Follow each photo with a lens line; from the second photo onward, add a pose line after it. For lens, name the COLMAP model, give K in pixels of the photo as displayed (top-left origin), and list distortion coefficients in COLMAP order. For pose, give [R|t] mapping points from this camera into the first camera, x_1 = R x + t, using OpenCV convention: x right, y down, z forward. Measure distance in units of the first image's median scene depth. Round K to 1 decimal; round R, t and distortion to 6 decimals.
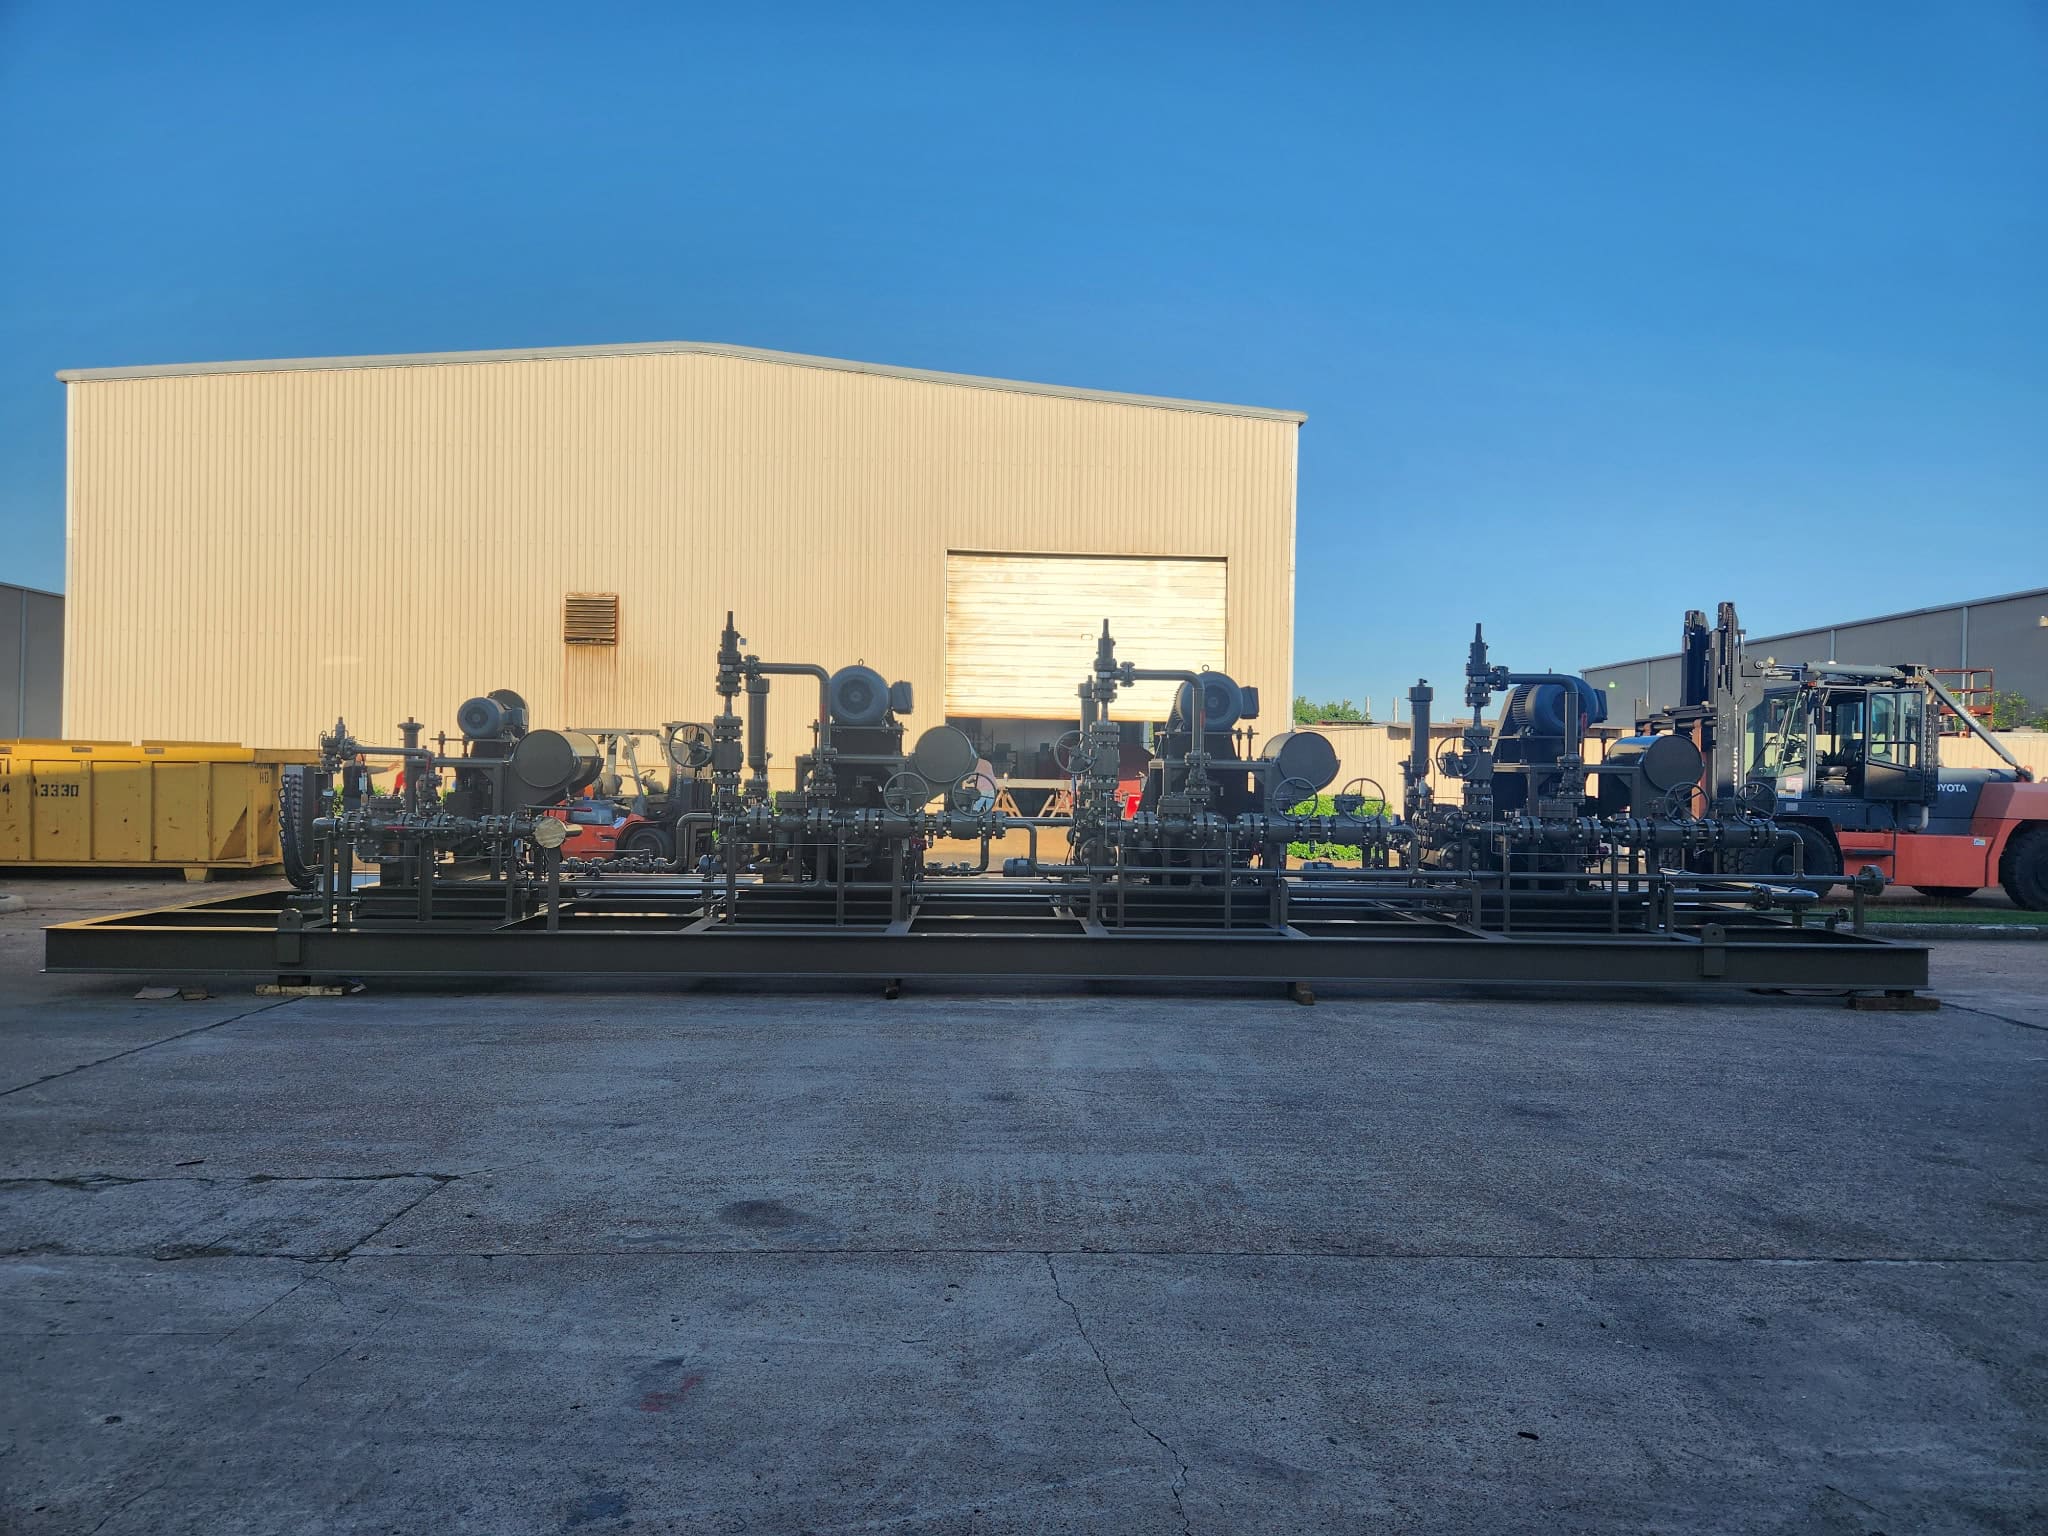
lens RADIAL K [[1390.6, 0, 1024.0], [0, 1390.6, 768.0], [0, 0, 1]] dist [0.025391, -0.002391]
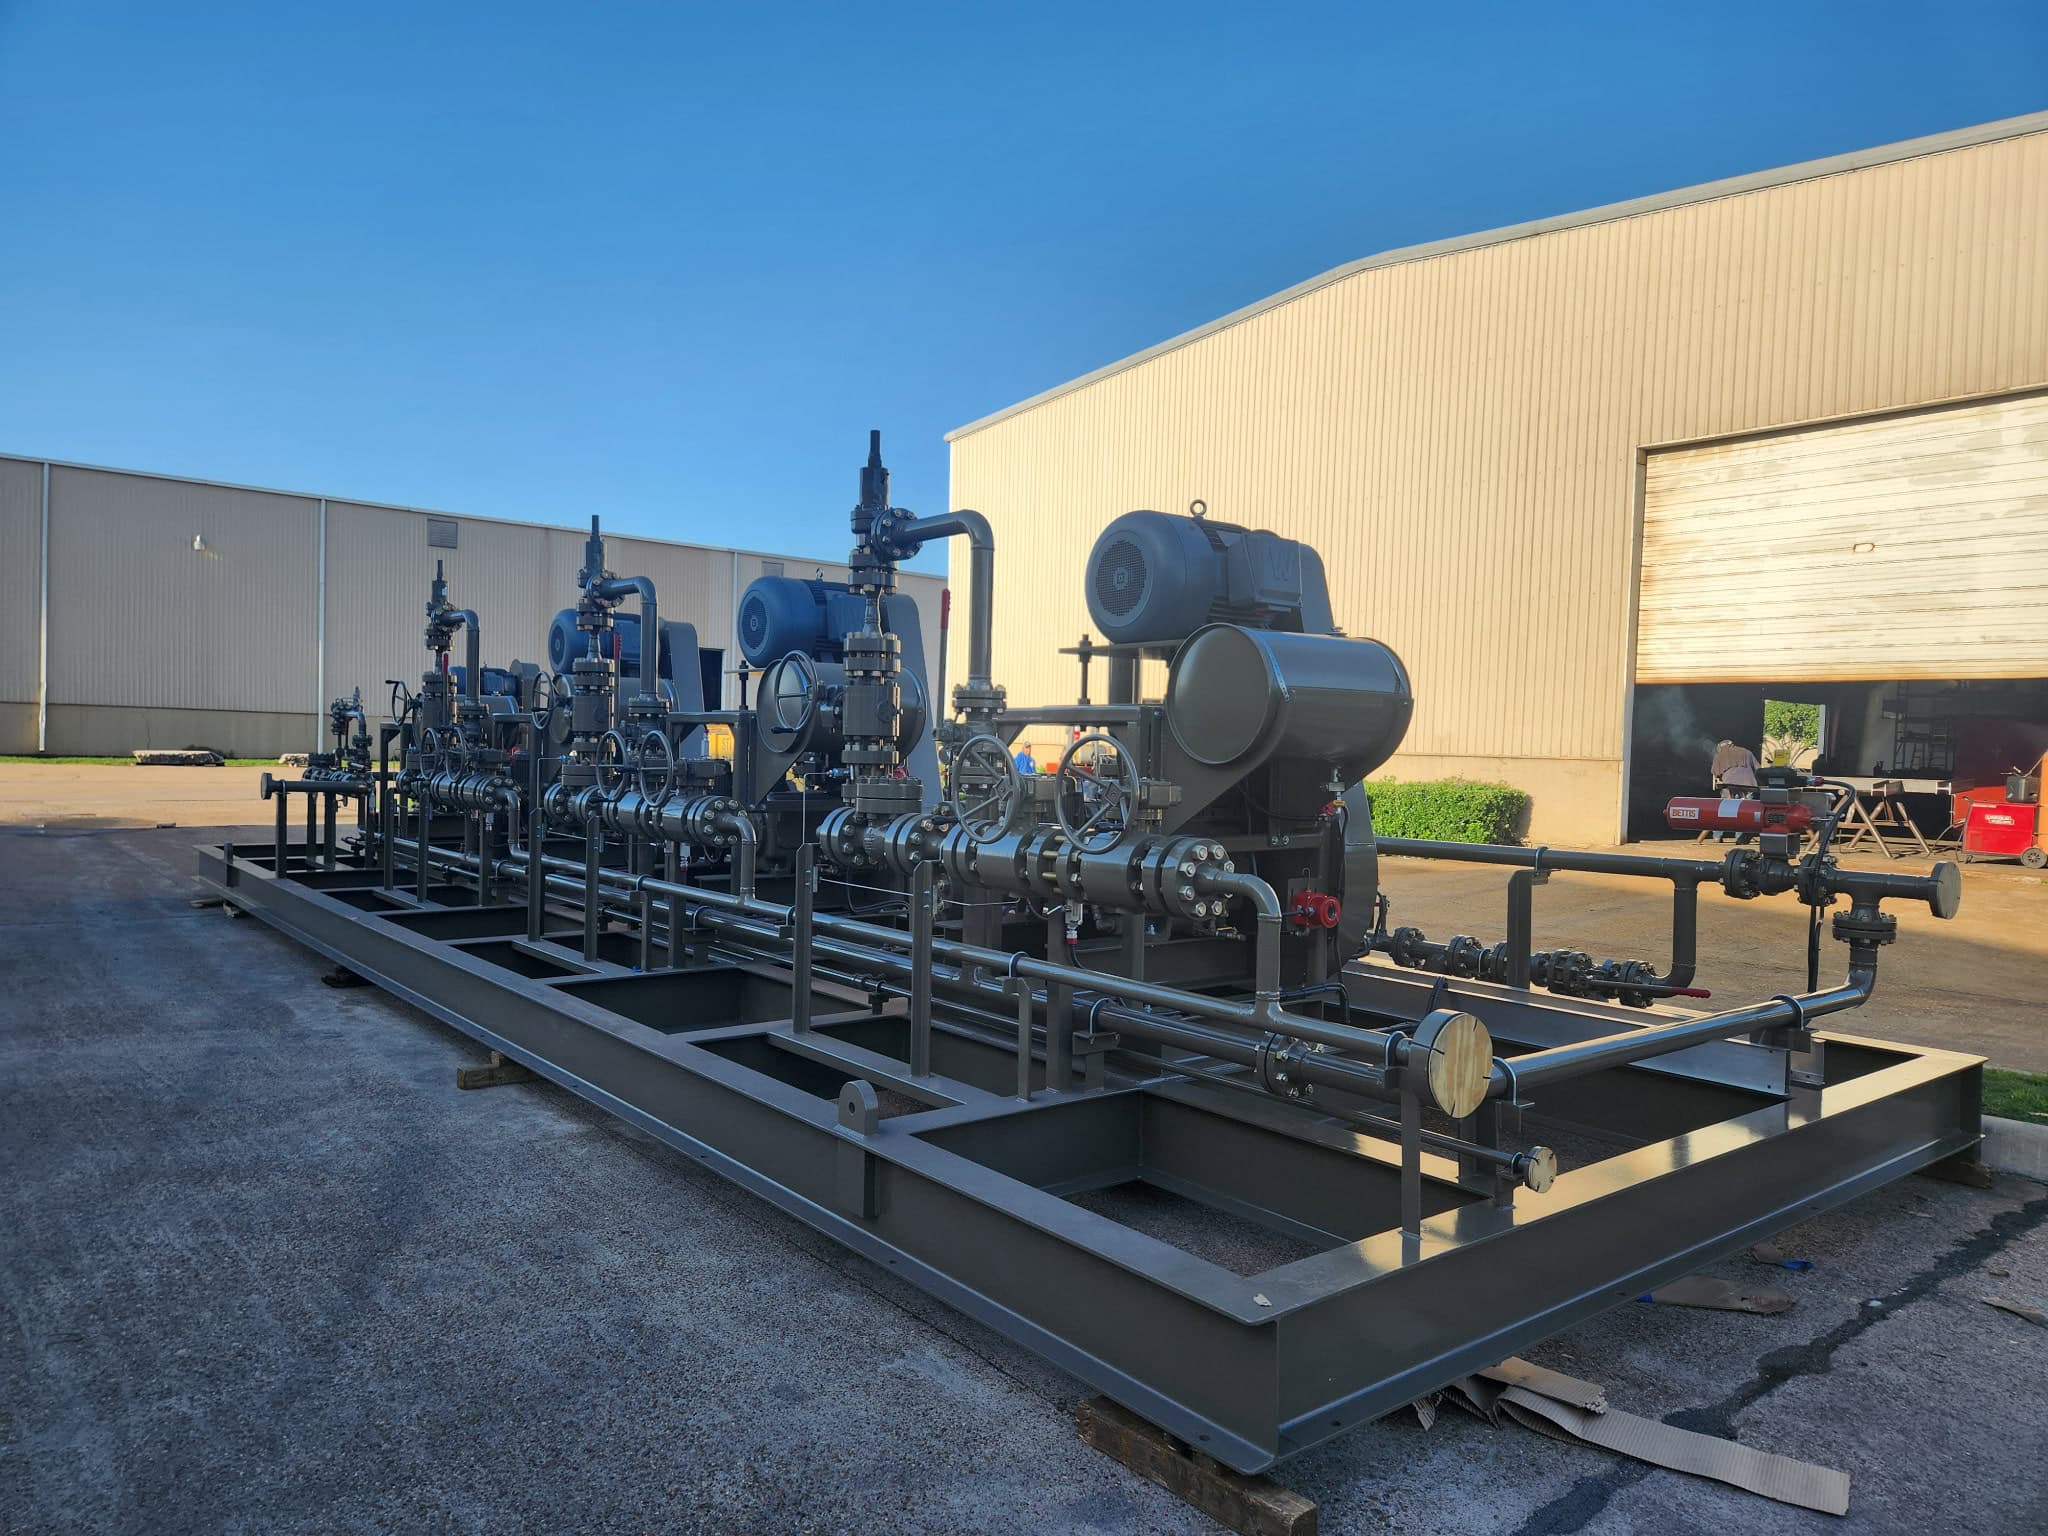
lens RADIAL K [[1390.6, 0, 1024.0], [0, 1390.6, 768.0], [0, 0, 1]] dist [0.025391, -0.002391]
pose [[0.584367, 0.013336, -0.811380, 0.339499], [-0.015595, 0.999865, 0.005202, 0.007324], [0.811340, 0.009613, 0.584496, 0.327014]]
